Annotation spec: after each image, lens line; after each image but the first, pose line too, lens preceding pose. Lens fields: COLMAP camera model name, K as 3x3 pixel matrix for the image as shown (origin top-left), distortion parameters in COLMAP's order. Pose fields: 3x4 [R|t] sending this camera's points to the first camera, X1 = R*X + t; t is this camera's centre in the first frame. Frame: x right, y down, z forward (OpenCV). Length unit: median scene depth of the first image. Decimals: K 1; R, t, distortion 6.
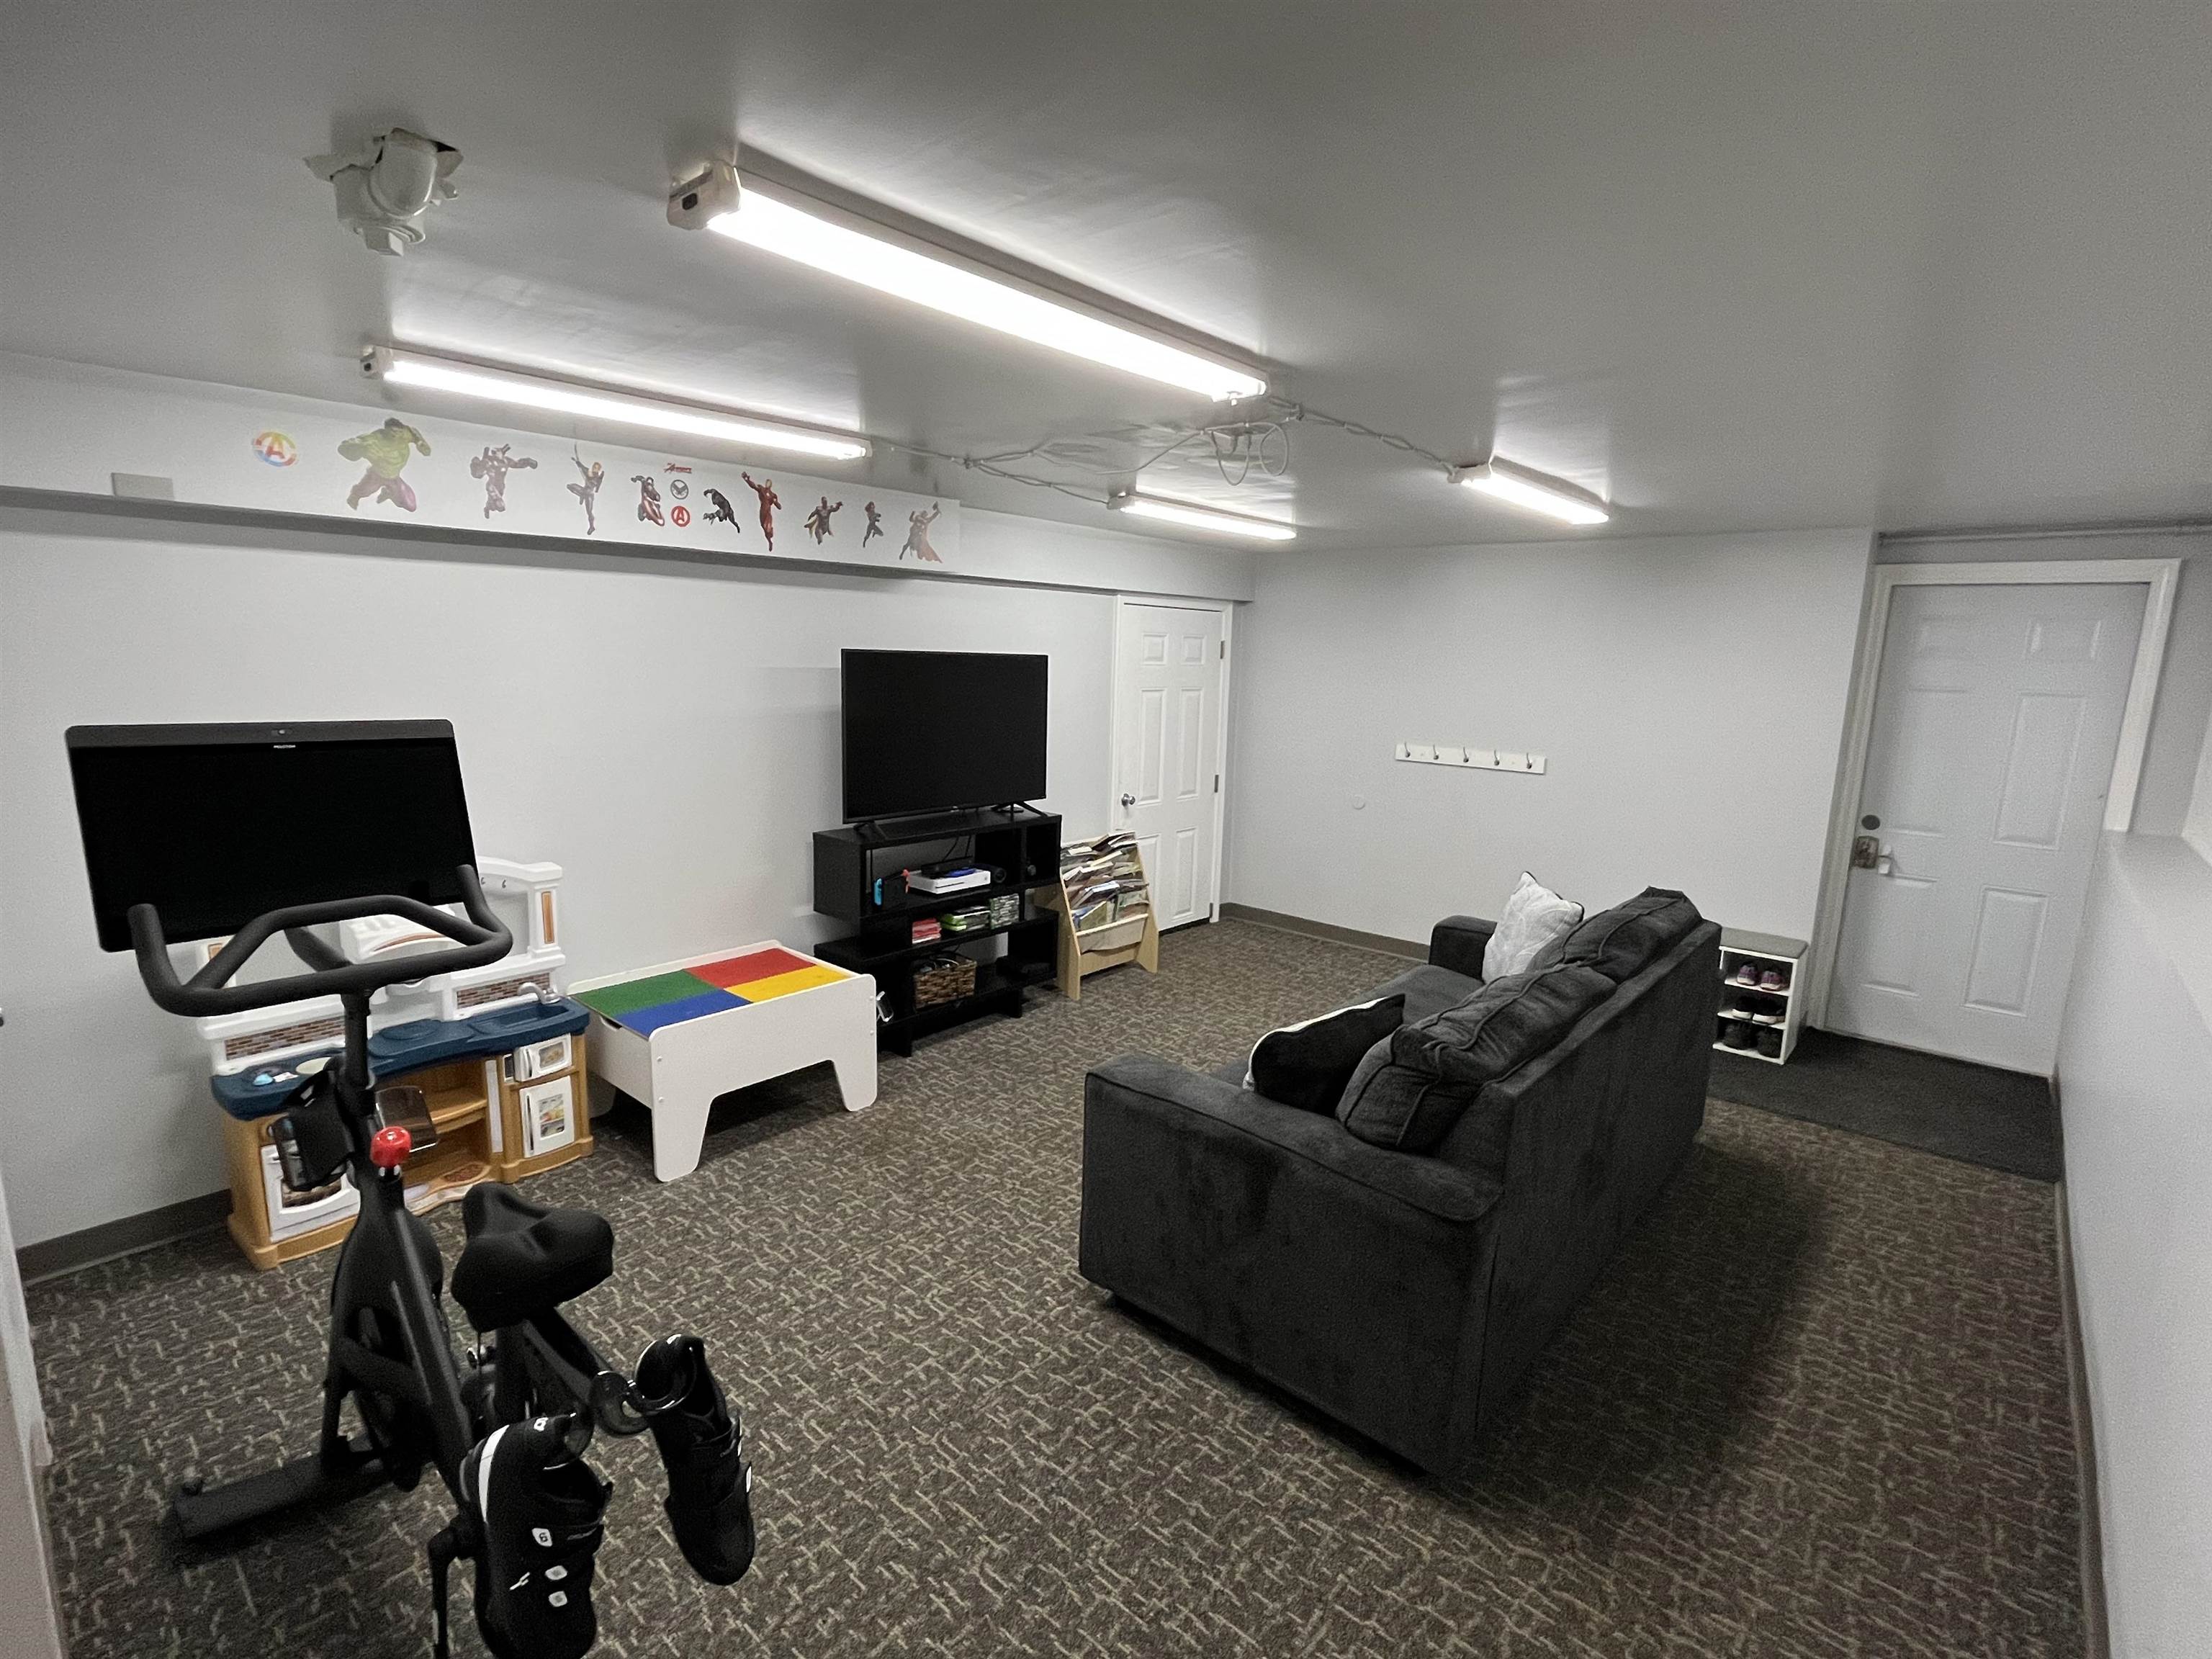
lens RADIAL K [[1038.8, 0, 1116.9], [0, 1038.8, 818.7], [0, 0, 1]] dist [-0.001820, -0.000350]
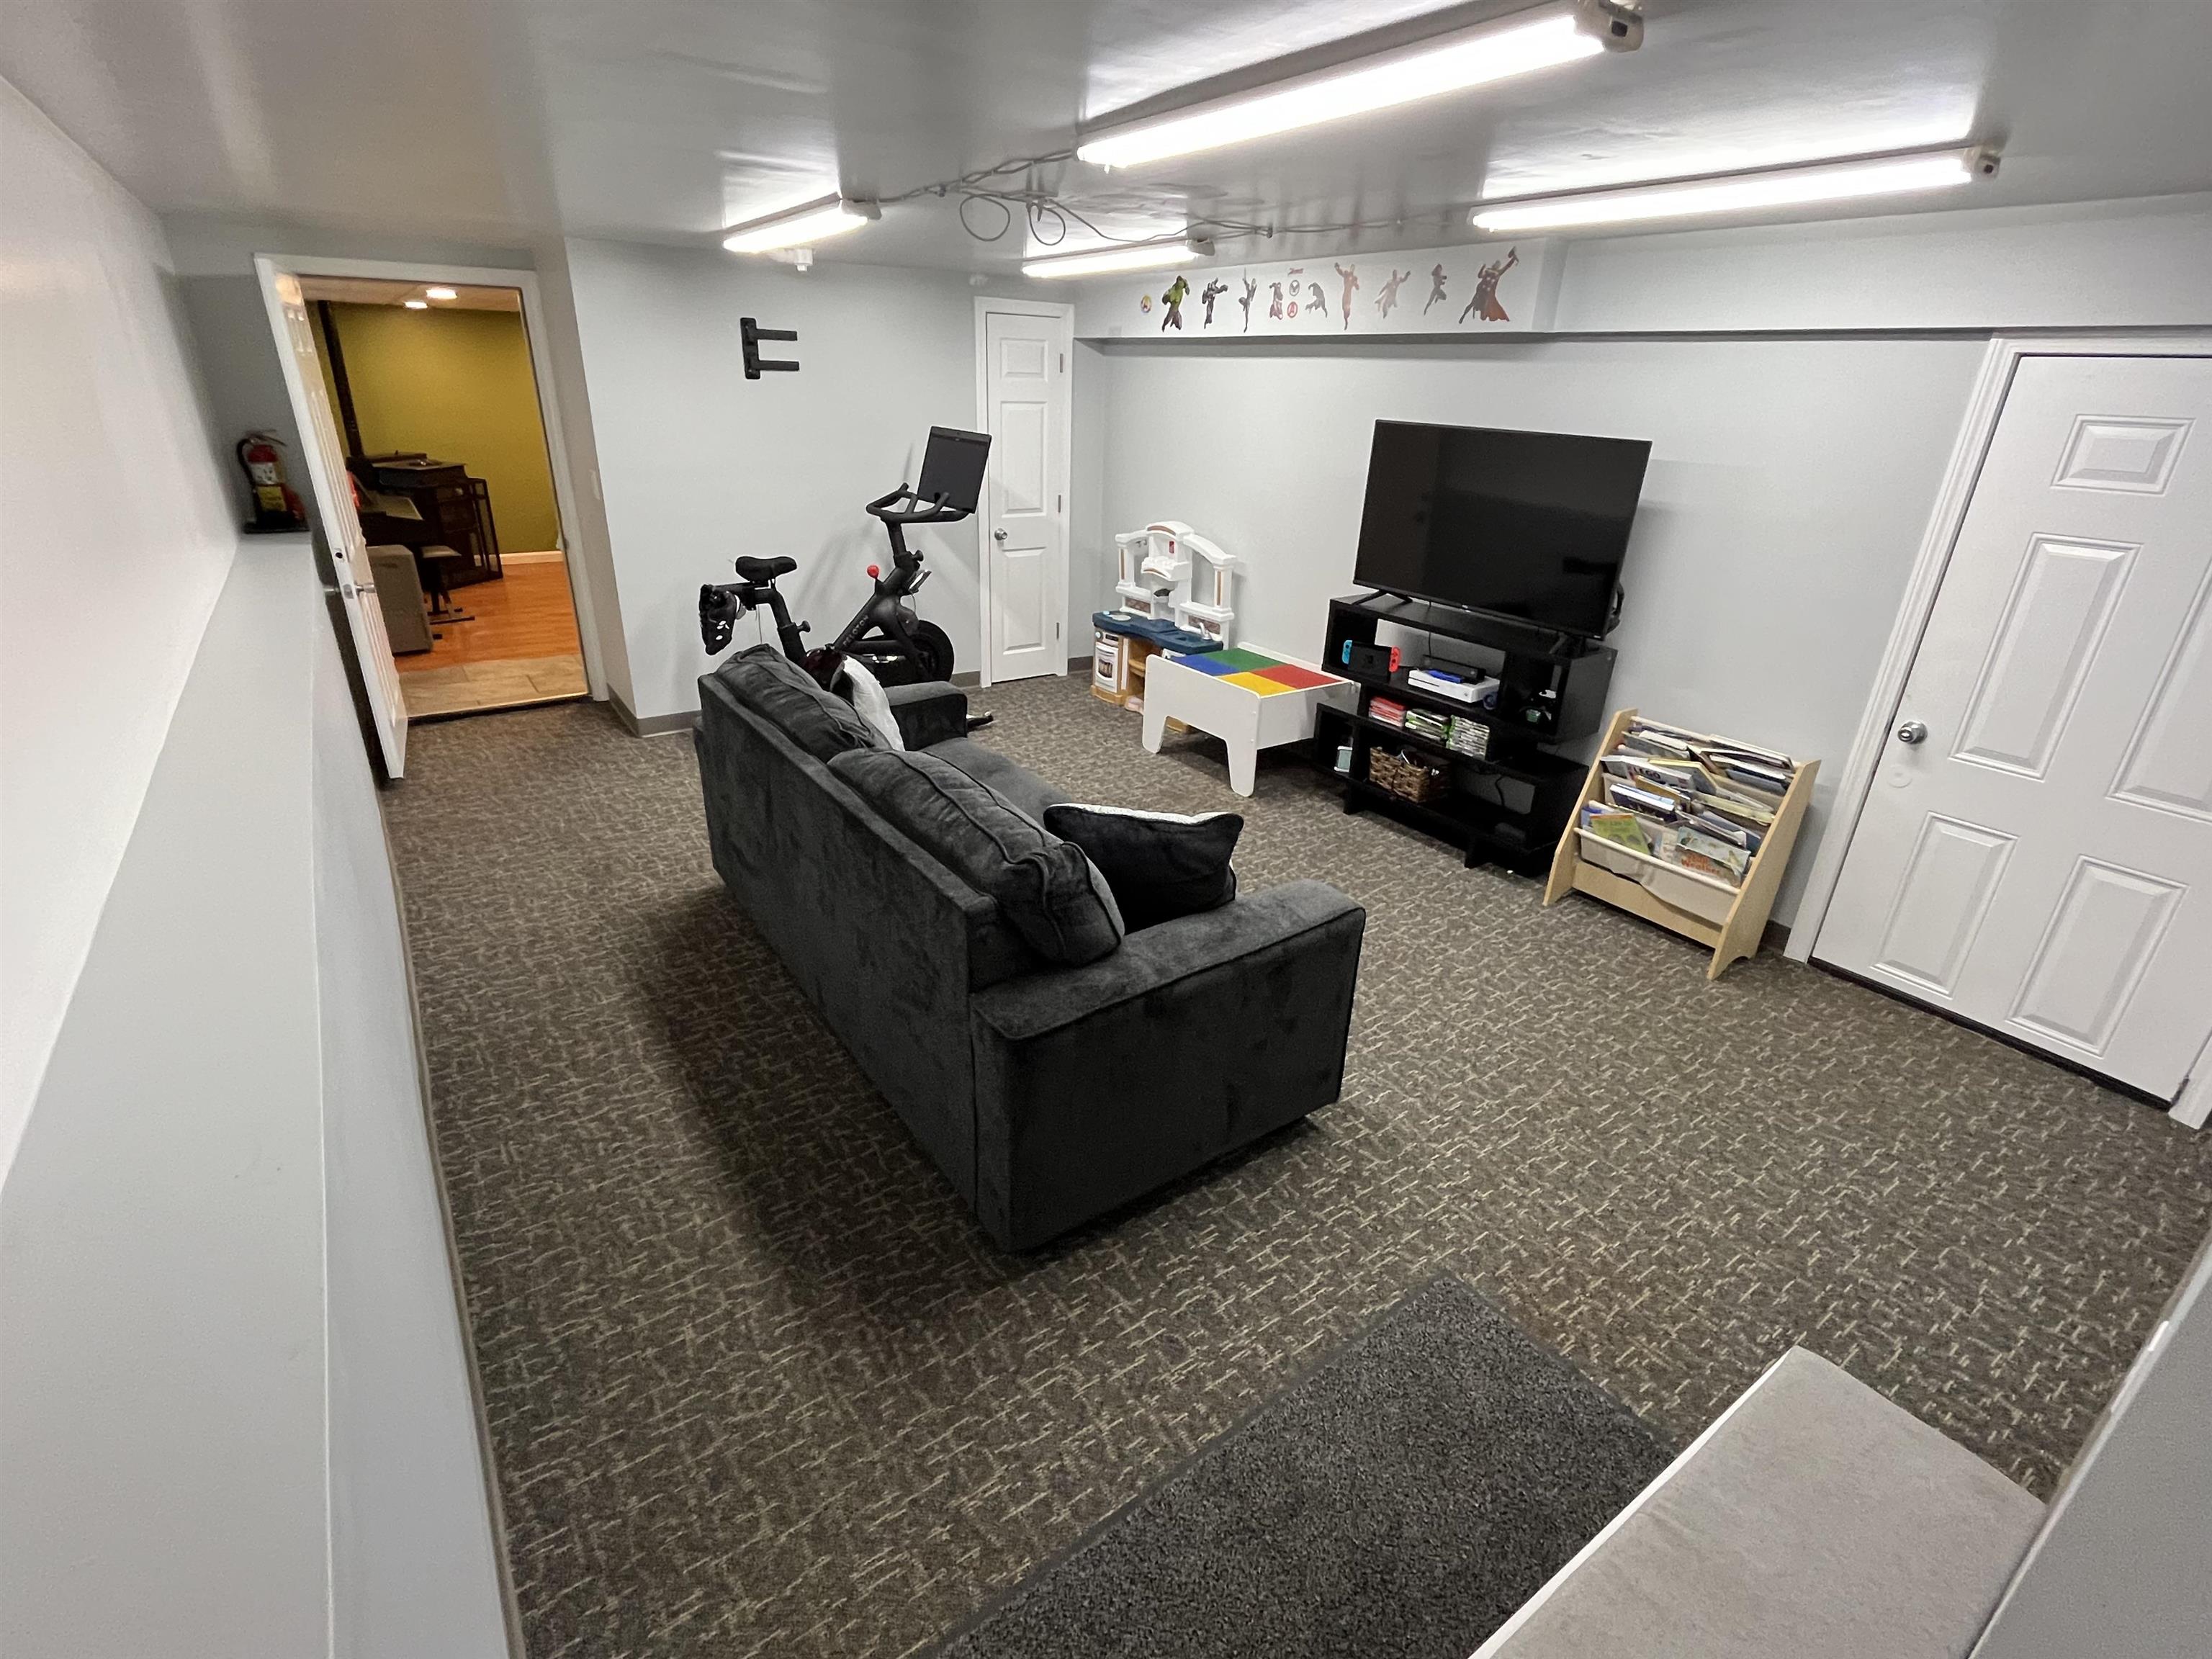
lens RADIAL K [[1038.8, 0, 1099.2], [0, 1038.8, 829.4], [0, 0, 1]] dist [-0.001820, -0.000350]
pose [[-0.253434, 0.359295, -0.898153, 0.991315], [-0.190571, 0.891725, 0.410498, -0.181737], [0.948395, 0.275196, -0.157522, 1.068867]]
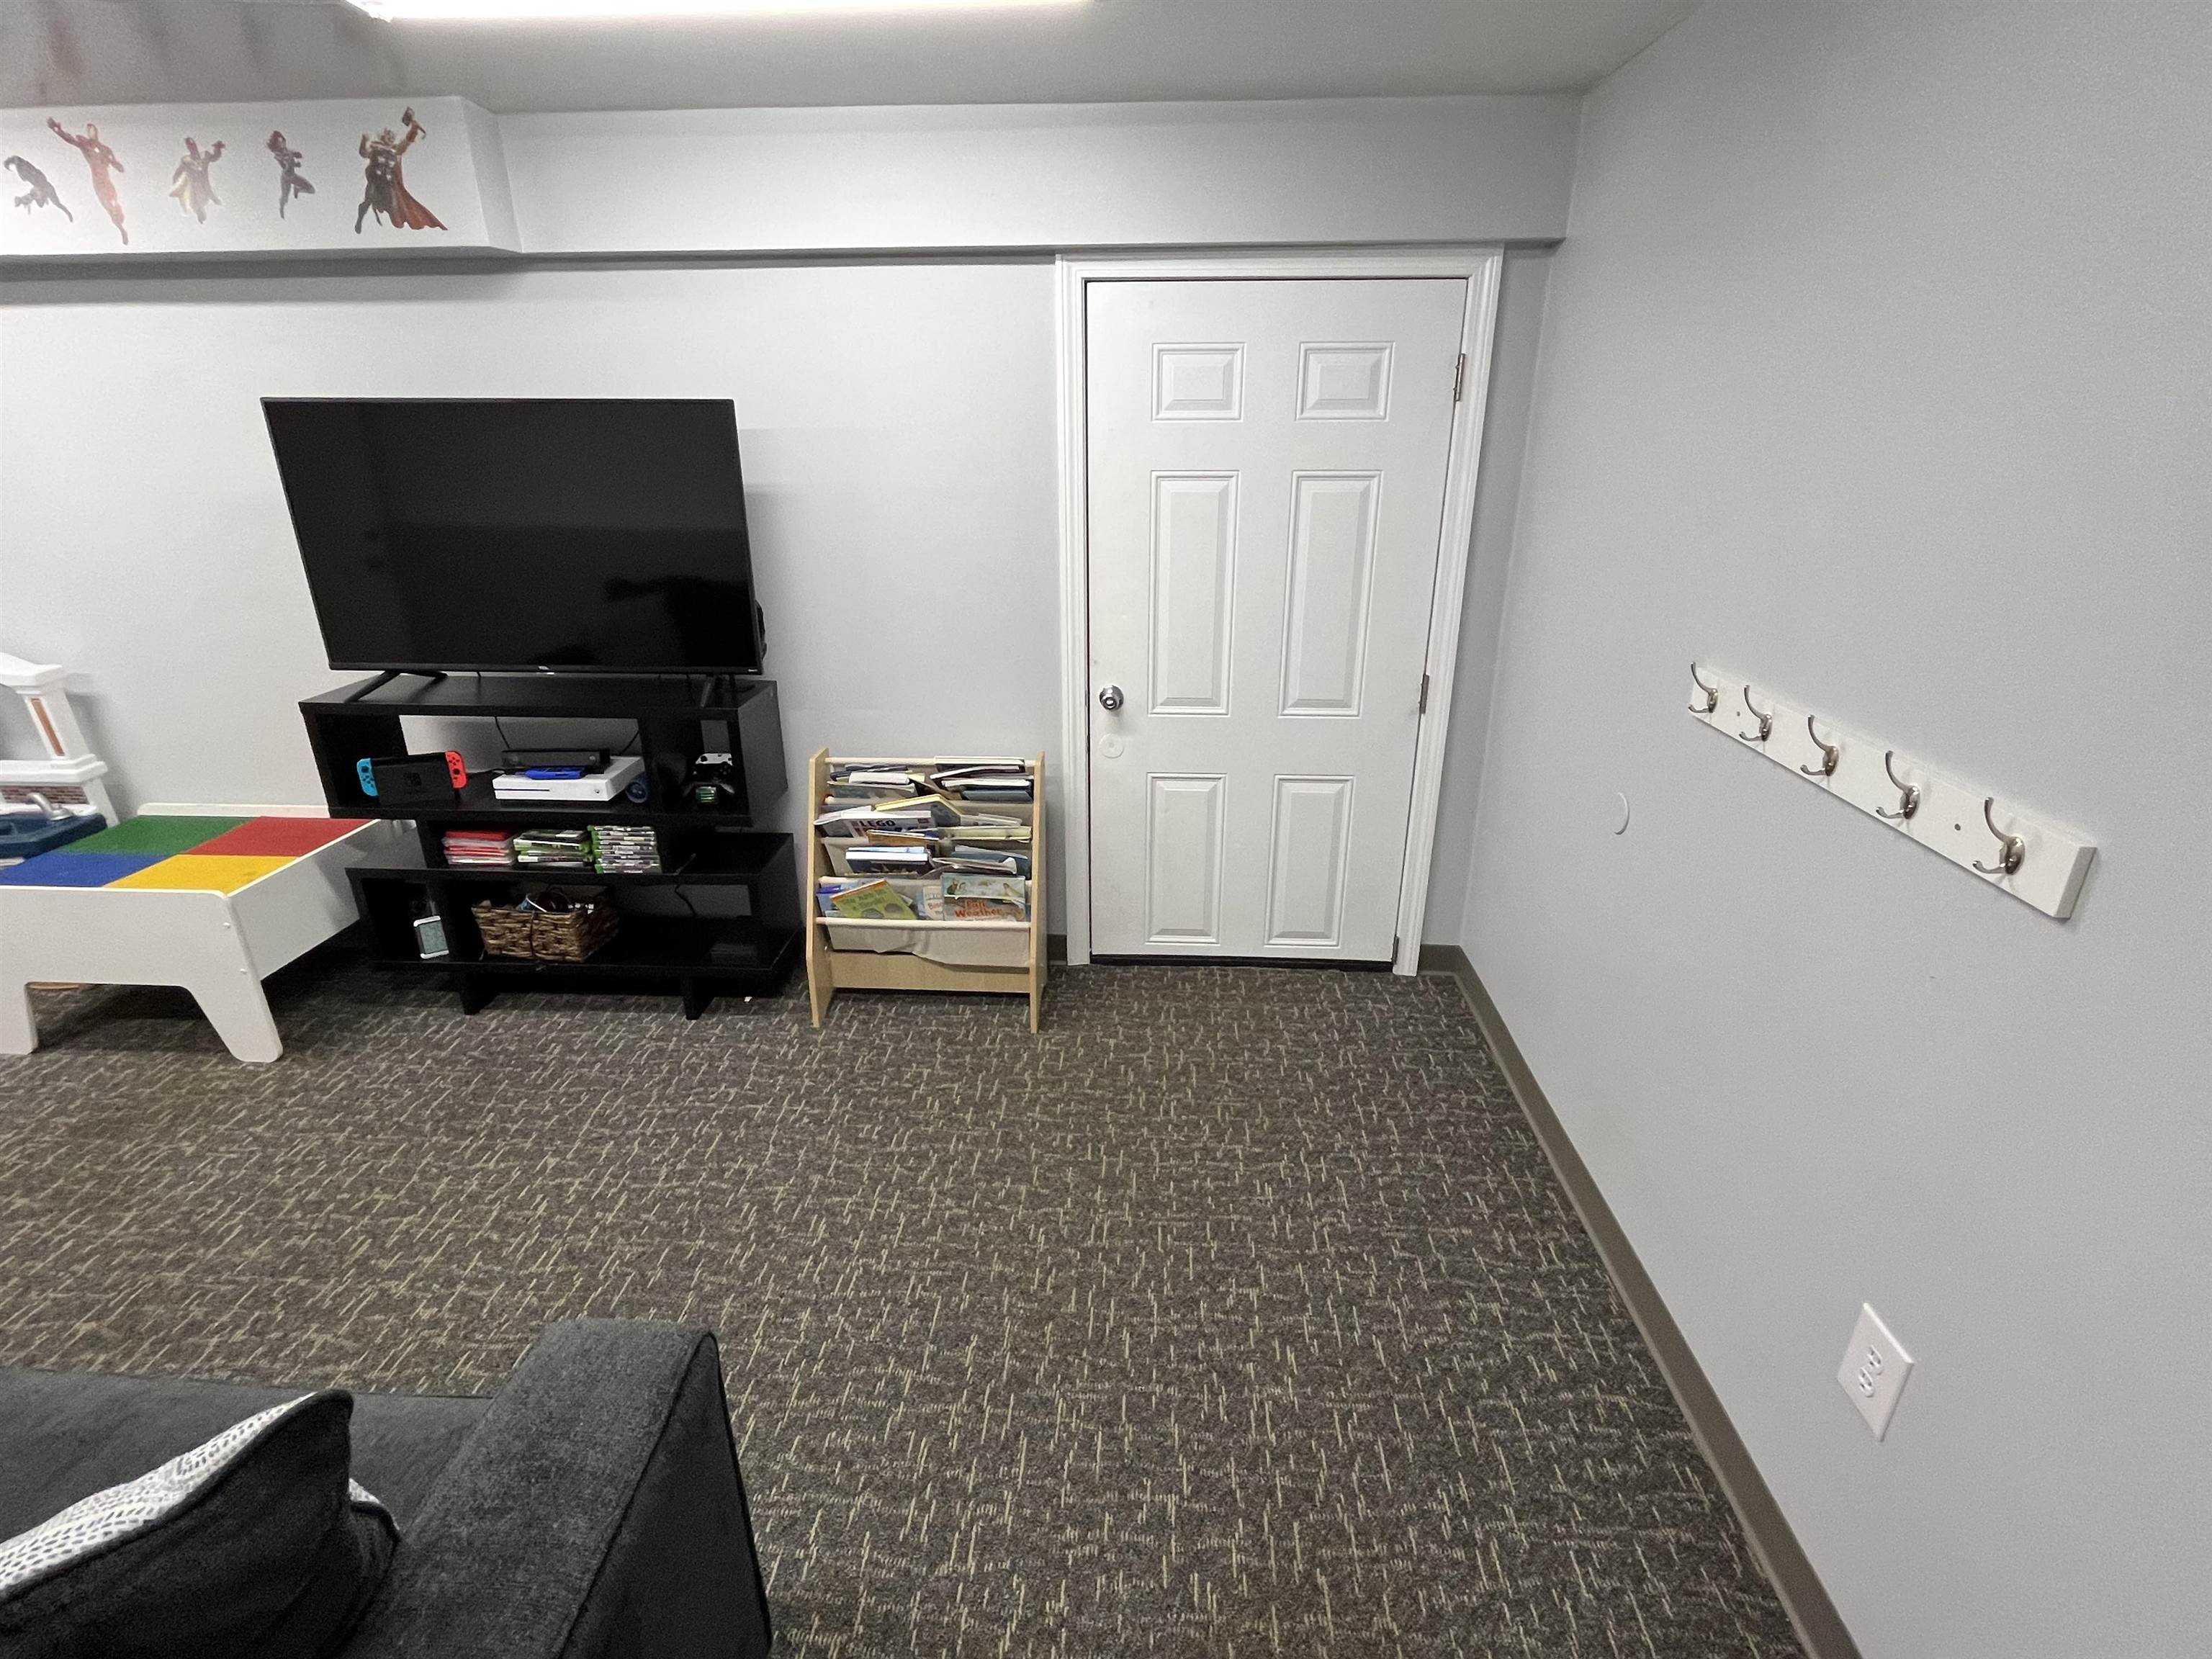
lens RADIAL K [[1038.8, 0, 1095.3], [0, 1038.8, 824.8], [0, 0, 1]] dist [-0.001820, -0.000350]
pose [[0.605587, 0.264142, -0.750662, 0.631886], [-0.108136, 0.961870, 0.251223, -0.133676], [0.788397, -0.070964, 0.611060, 1.050061]]
